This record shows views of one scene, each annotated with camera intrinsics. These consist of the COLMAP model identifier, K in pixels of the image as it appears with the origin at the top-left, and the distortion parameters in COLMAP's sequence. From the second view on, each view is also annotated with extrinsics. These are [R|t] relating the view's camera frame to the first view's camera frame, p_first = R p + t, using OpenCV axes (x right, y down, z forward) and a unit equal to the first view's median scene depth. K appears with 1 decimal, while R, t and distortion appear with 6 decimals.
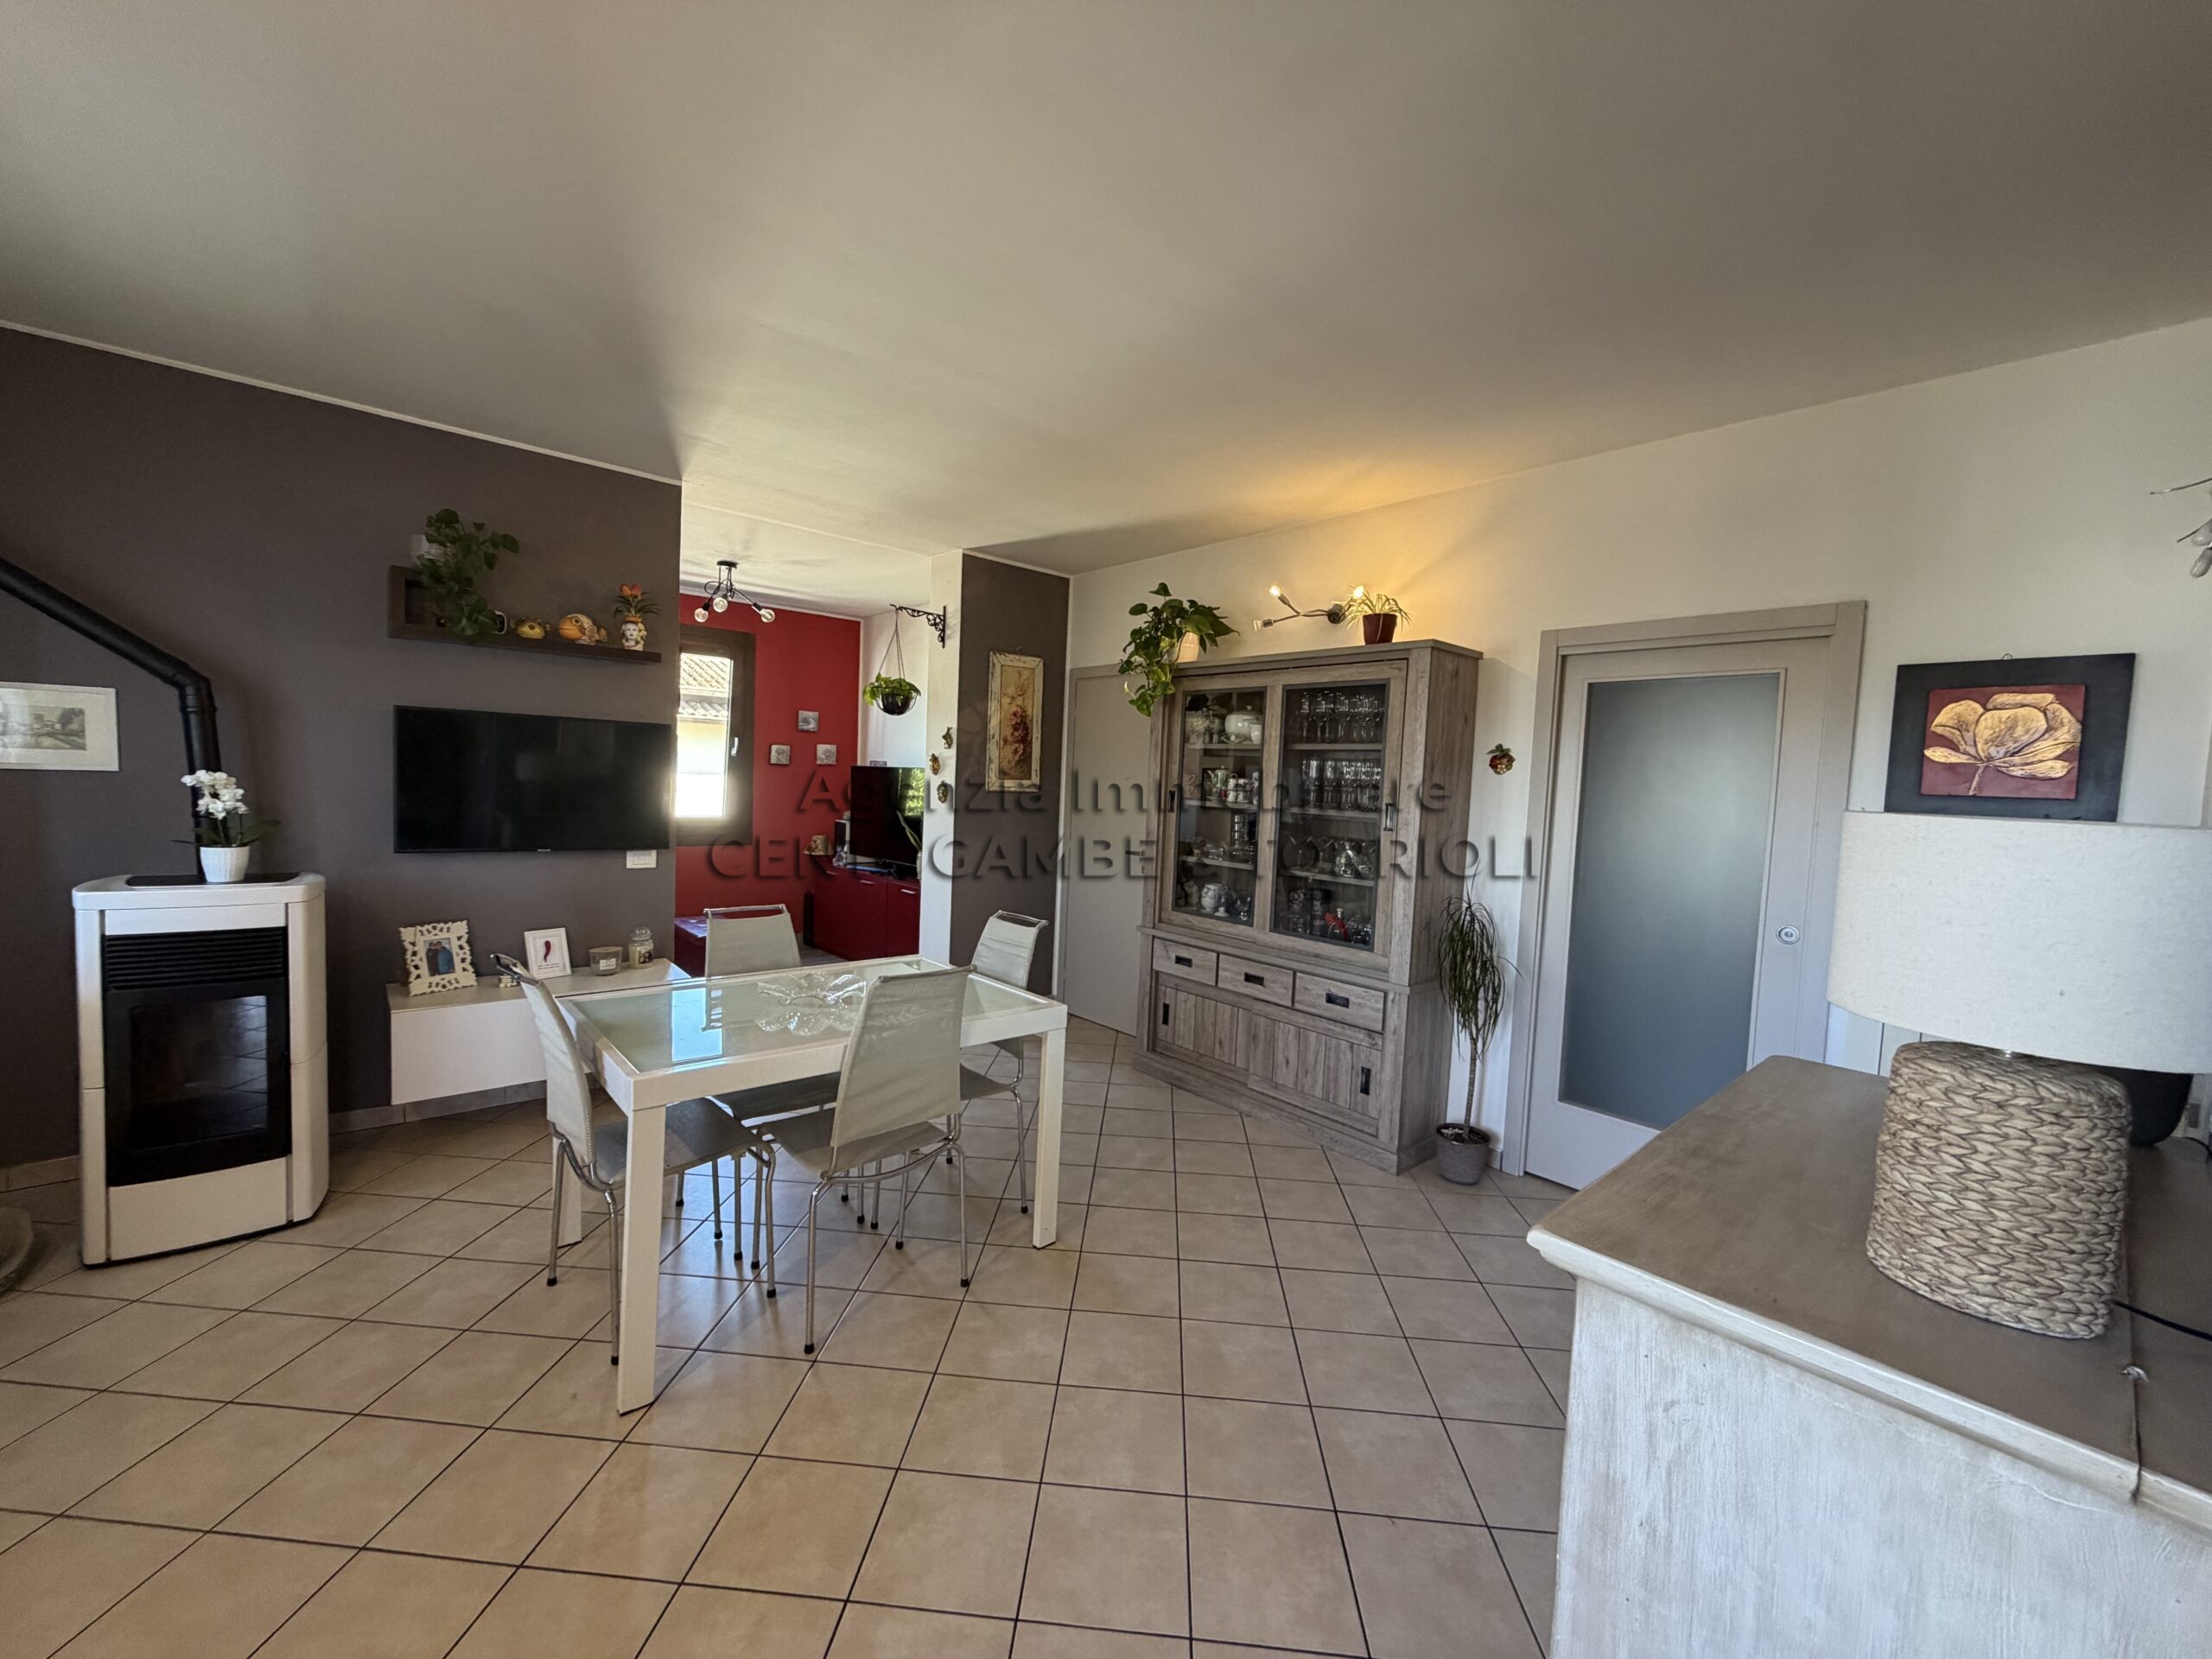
lens RADIAL K [[882.7, 0, 1101.0], [0, 882.7, 830.3], [0, 0, 1]] dist [-0.001918, 0.000315]
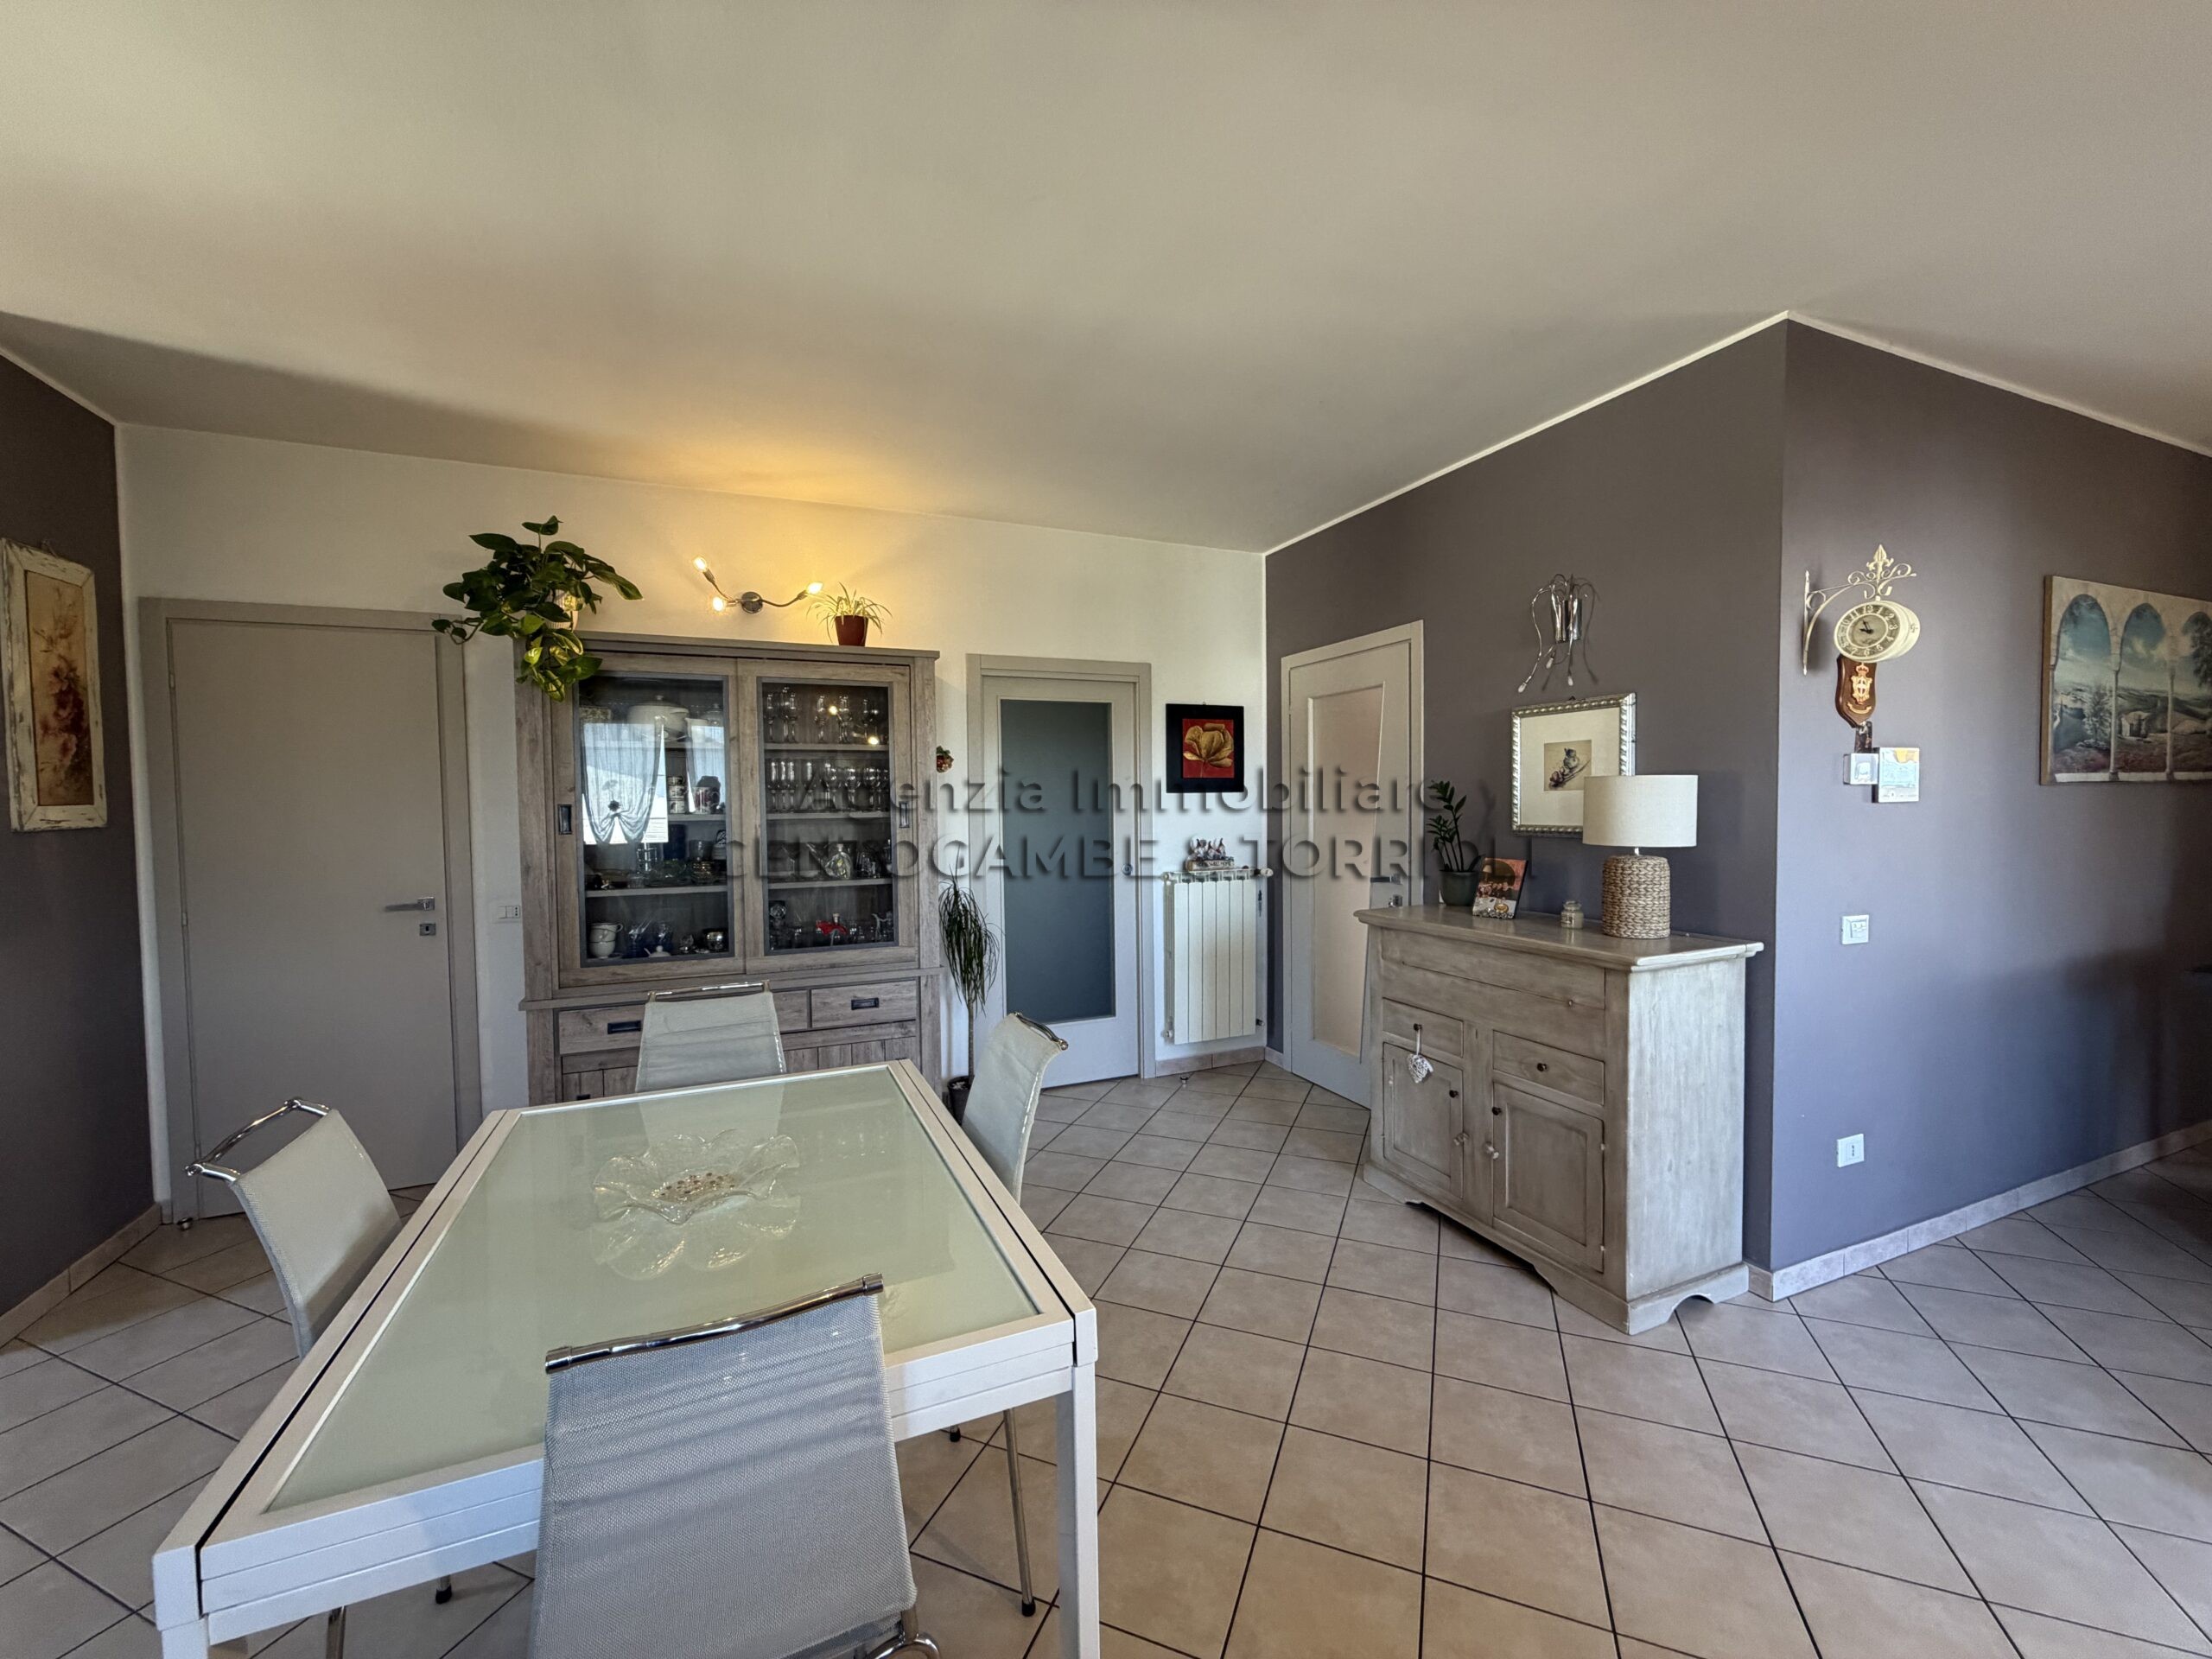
lens RADIAL K [[882.7, 0, 1099.9], [0, 882.7, 829.6], [0, 0, 1]] dist [-0.001918, 0.000315]
pose [[0.311096, -0.079522, 0.947046, -0.546423], [0.081025, 0.995084, 0.056939, -0.034779], [-0.946918, 0.059021, 0.316010, 0.407768]]
